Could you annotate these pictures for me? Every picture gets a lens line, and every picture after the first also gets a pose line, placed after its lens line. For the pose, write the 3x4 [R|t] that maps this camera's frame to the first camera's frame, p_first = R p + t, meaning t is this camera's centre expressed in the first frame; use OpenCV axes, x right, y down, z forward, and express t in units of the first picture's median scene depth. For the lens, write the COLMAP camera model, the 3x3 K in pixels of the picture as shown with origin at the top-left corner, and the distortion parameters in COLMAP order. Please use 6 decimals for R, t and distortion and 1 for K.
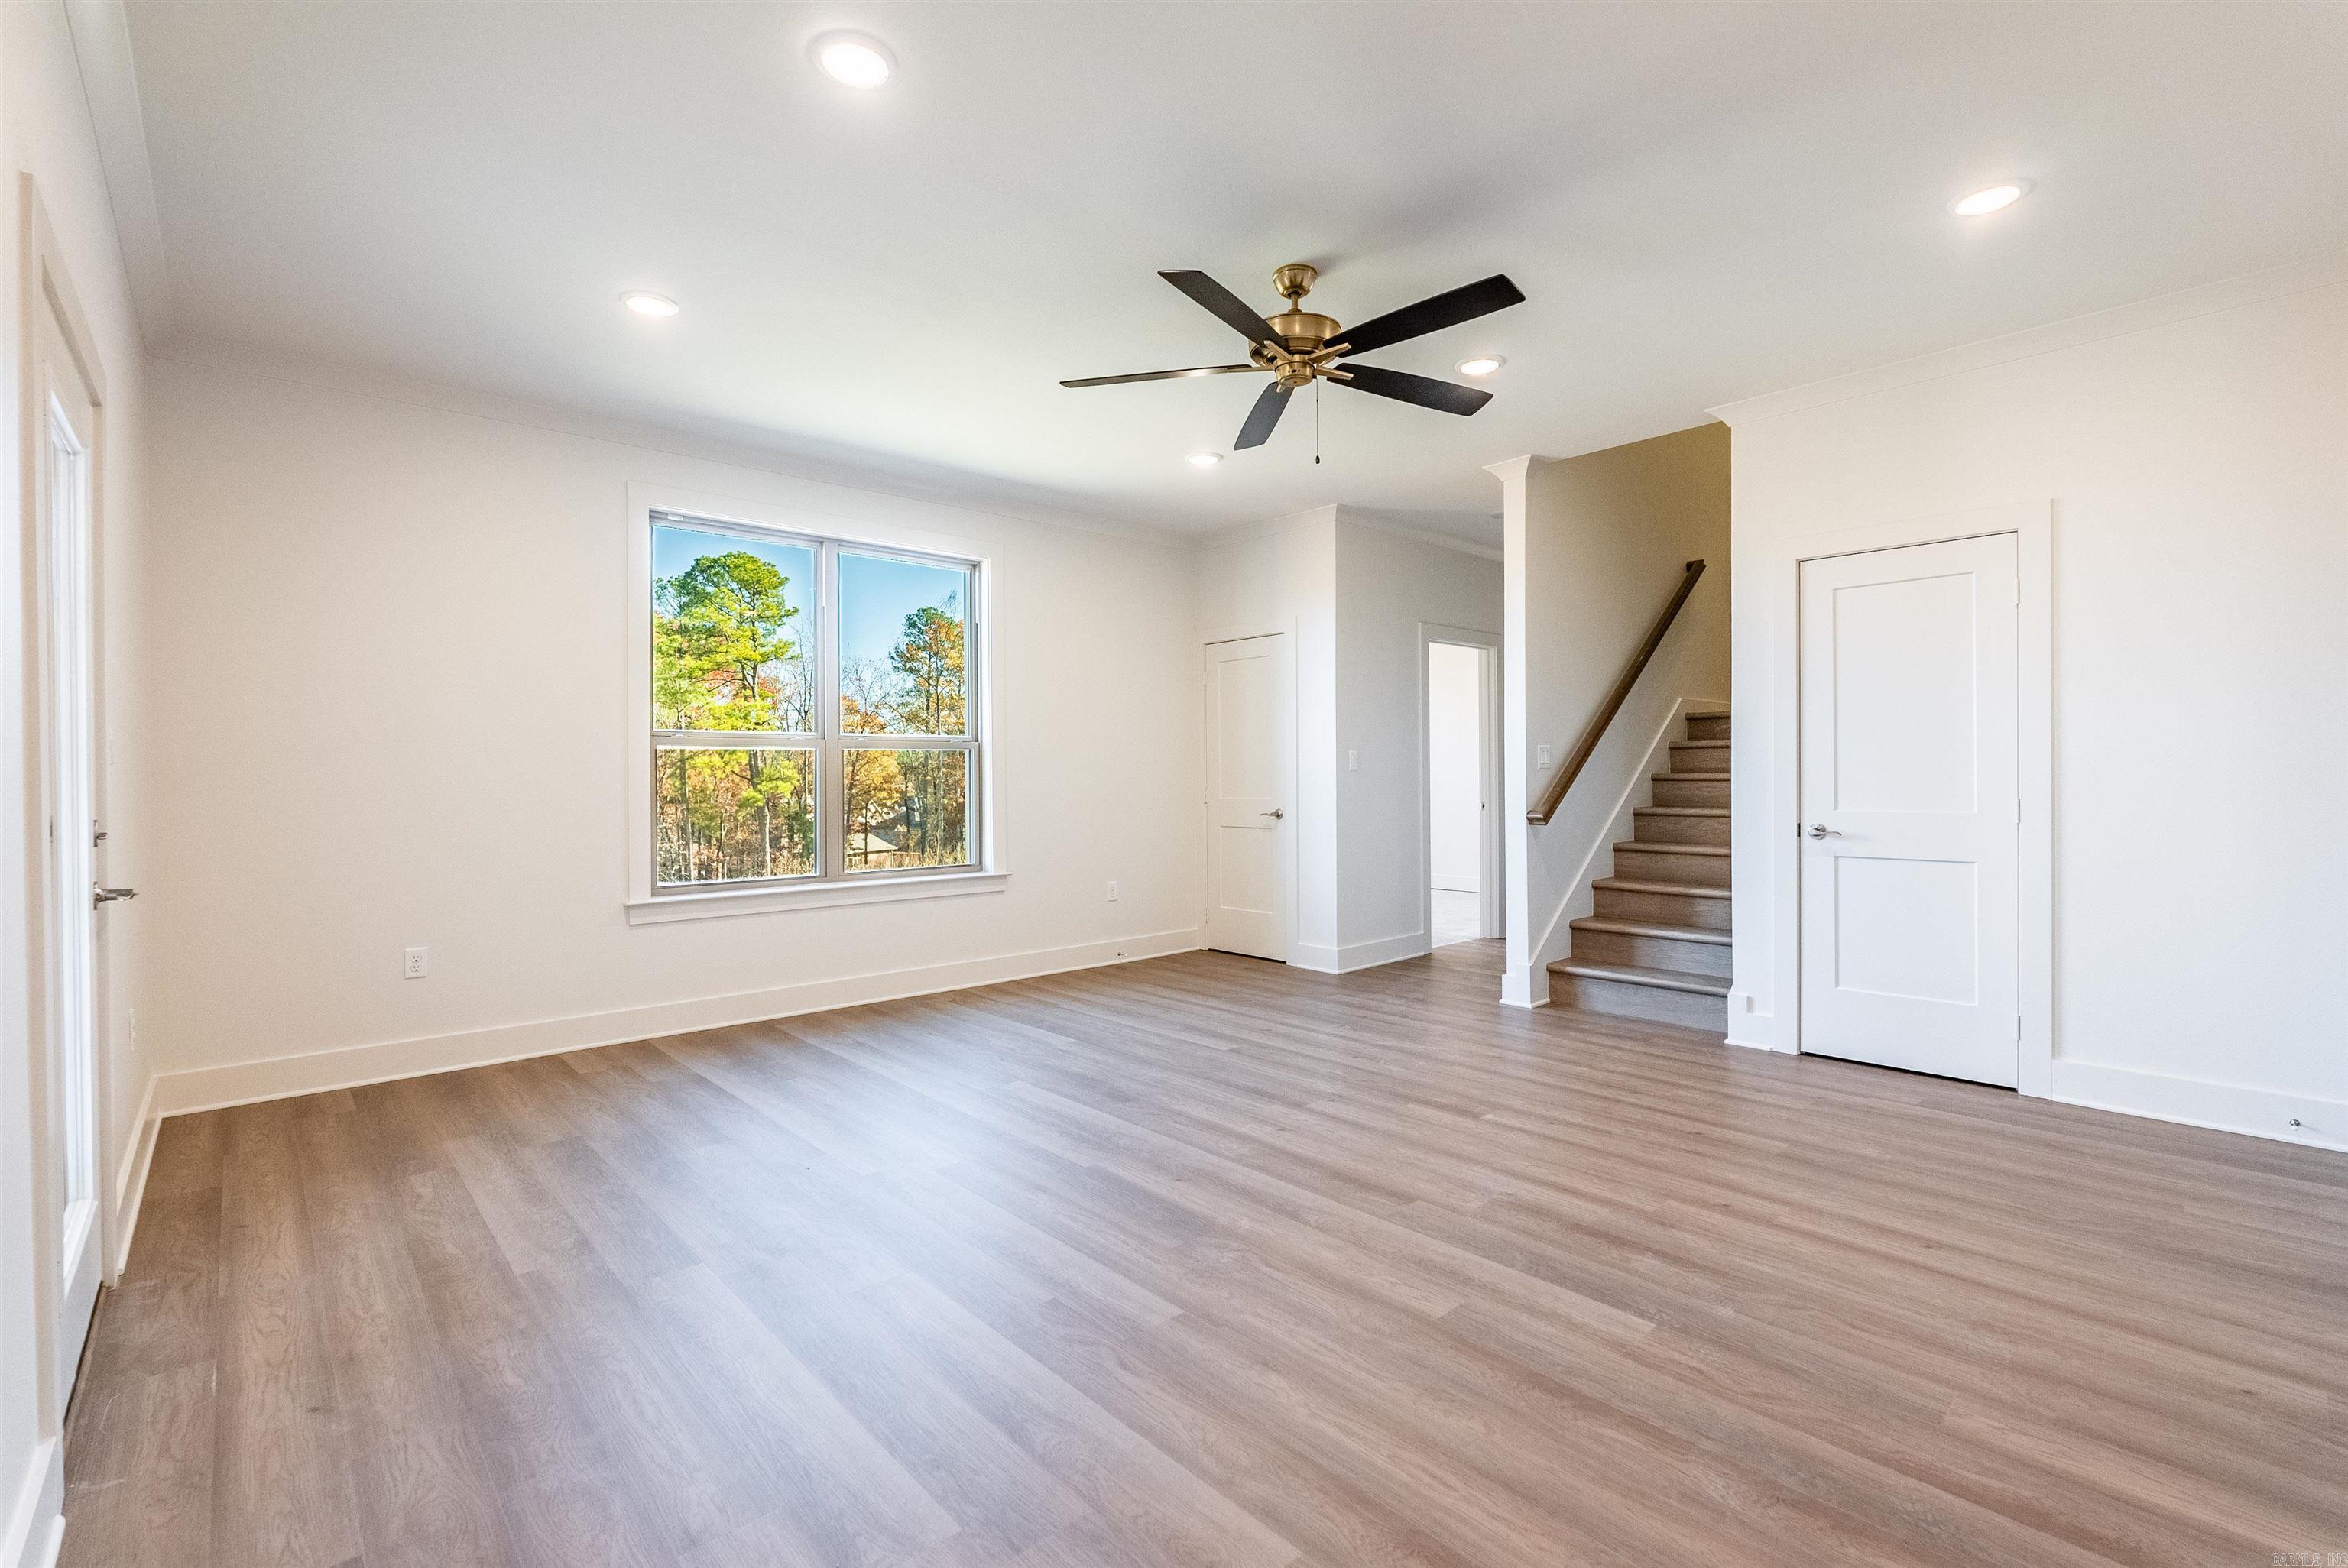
lens RADIAL K [[1036.2, 0, 1186.4], [0, 1036.2, 777.6], [0, 0, 1]] dist [-0.010432, 0.001450]
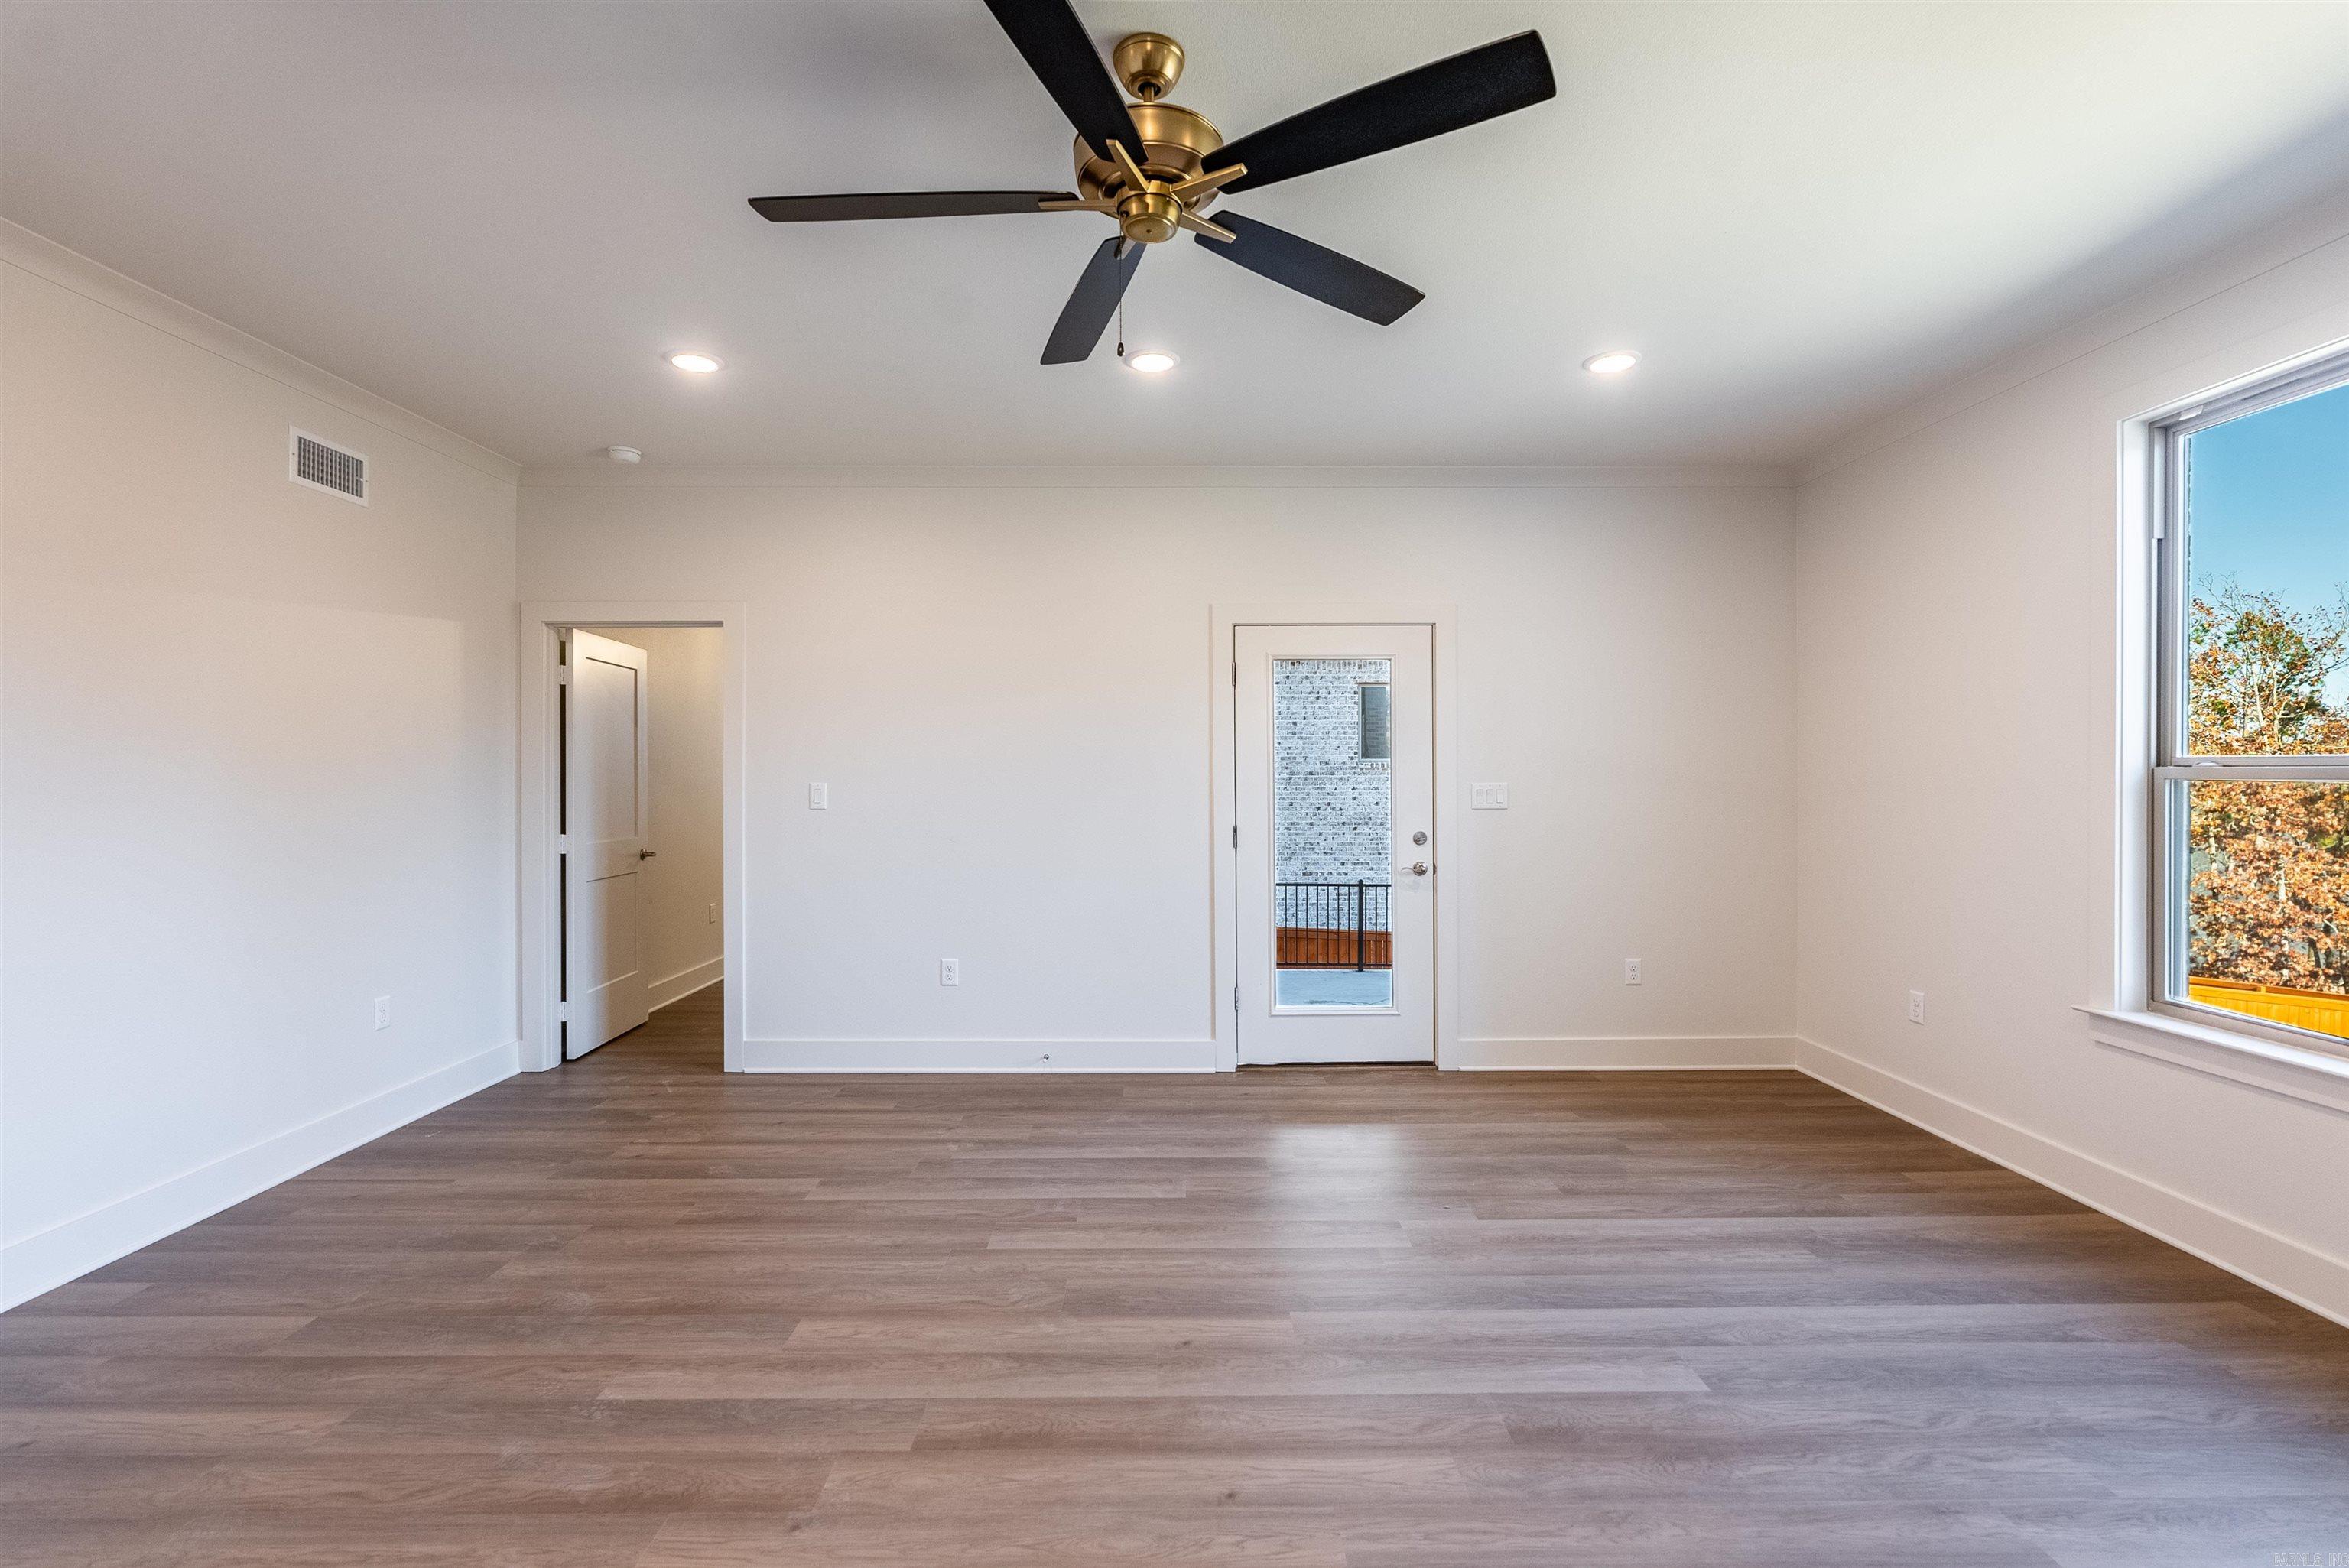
lens RADIAL K [[1036.6, 0, 1178.4], [0, 1036.6, 783.8], [0, 0, 1]] dist [-0.010432, 0.001450]
pose [[-0.671401, 0.013135, -0.740978, 0.736579], [0.003446, 0.999887, 0.014603, -0.081171], [0.741086, 0.007251, -0.671371, 1.901063]]
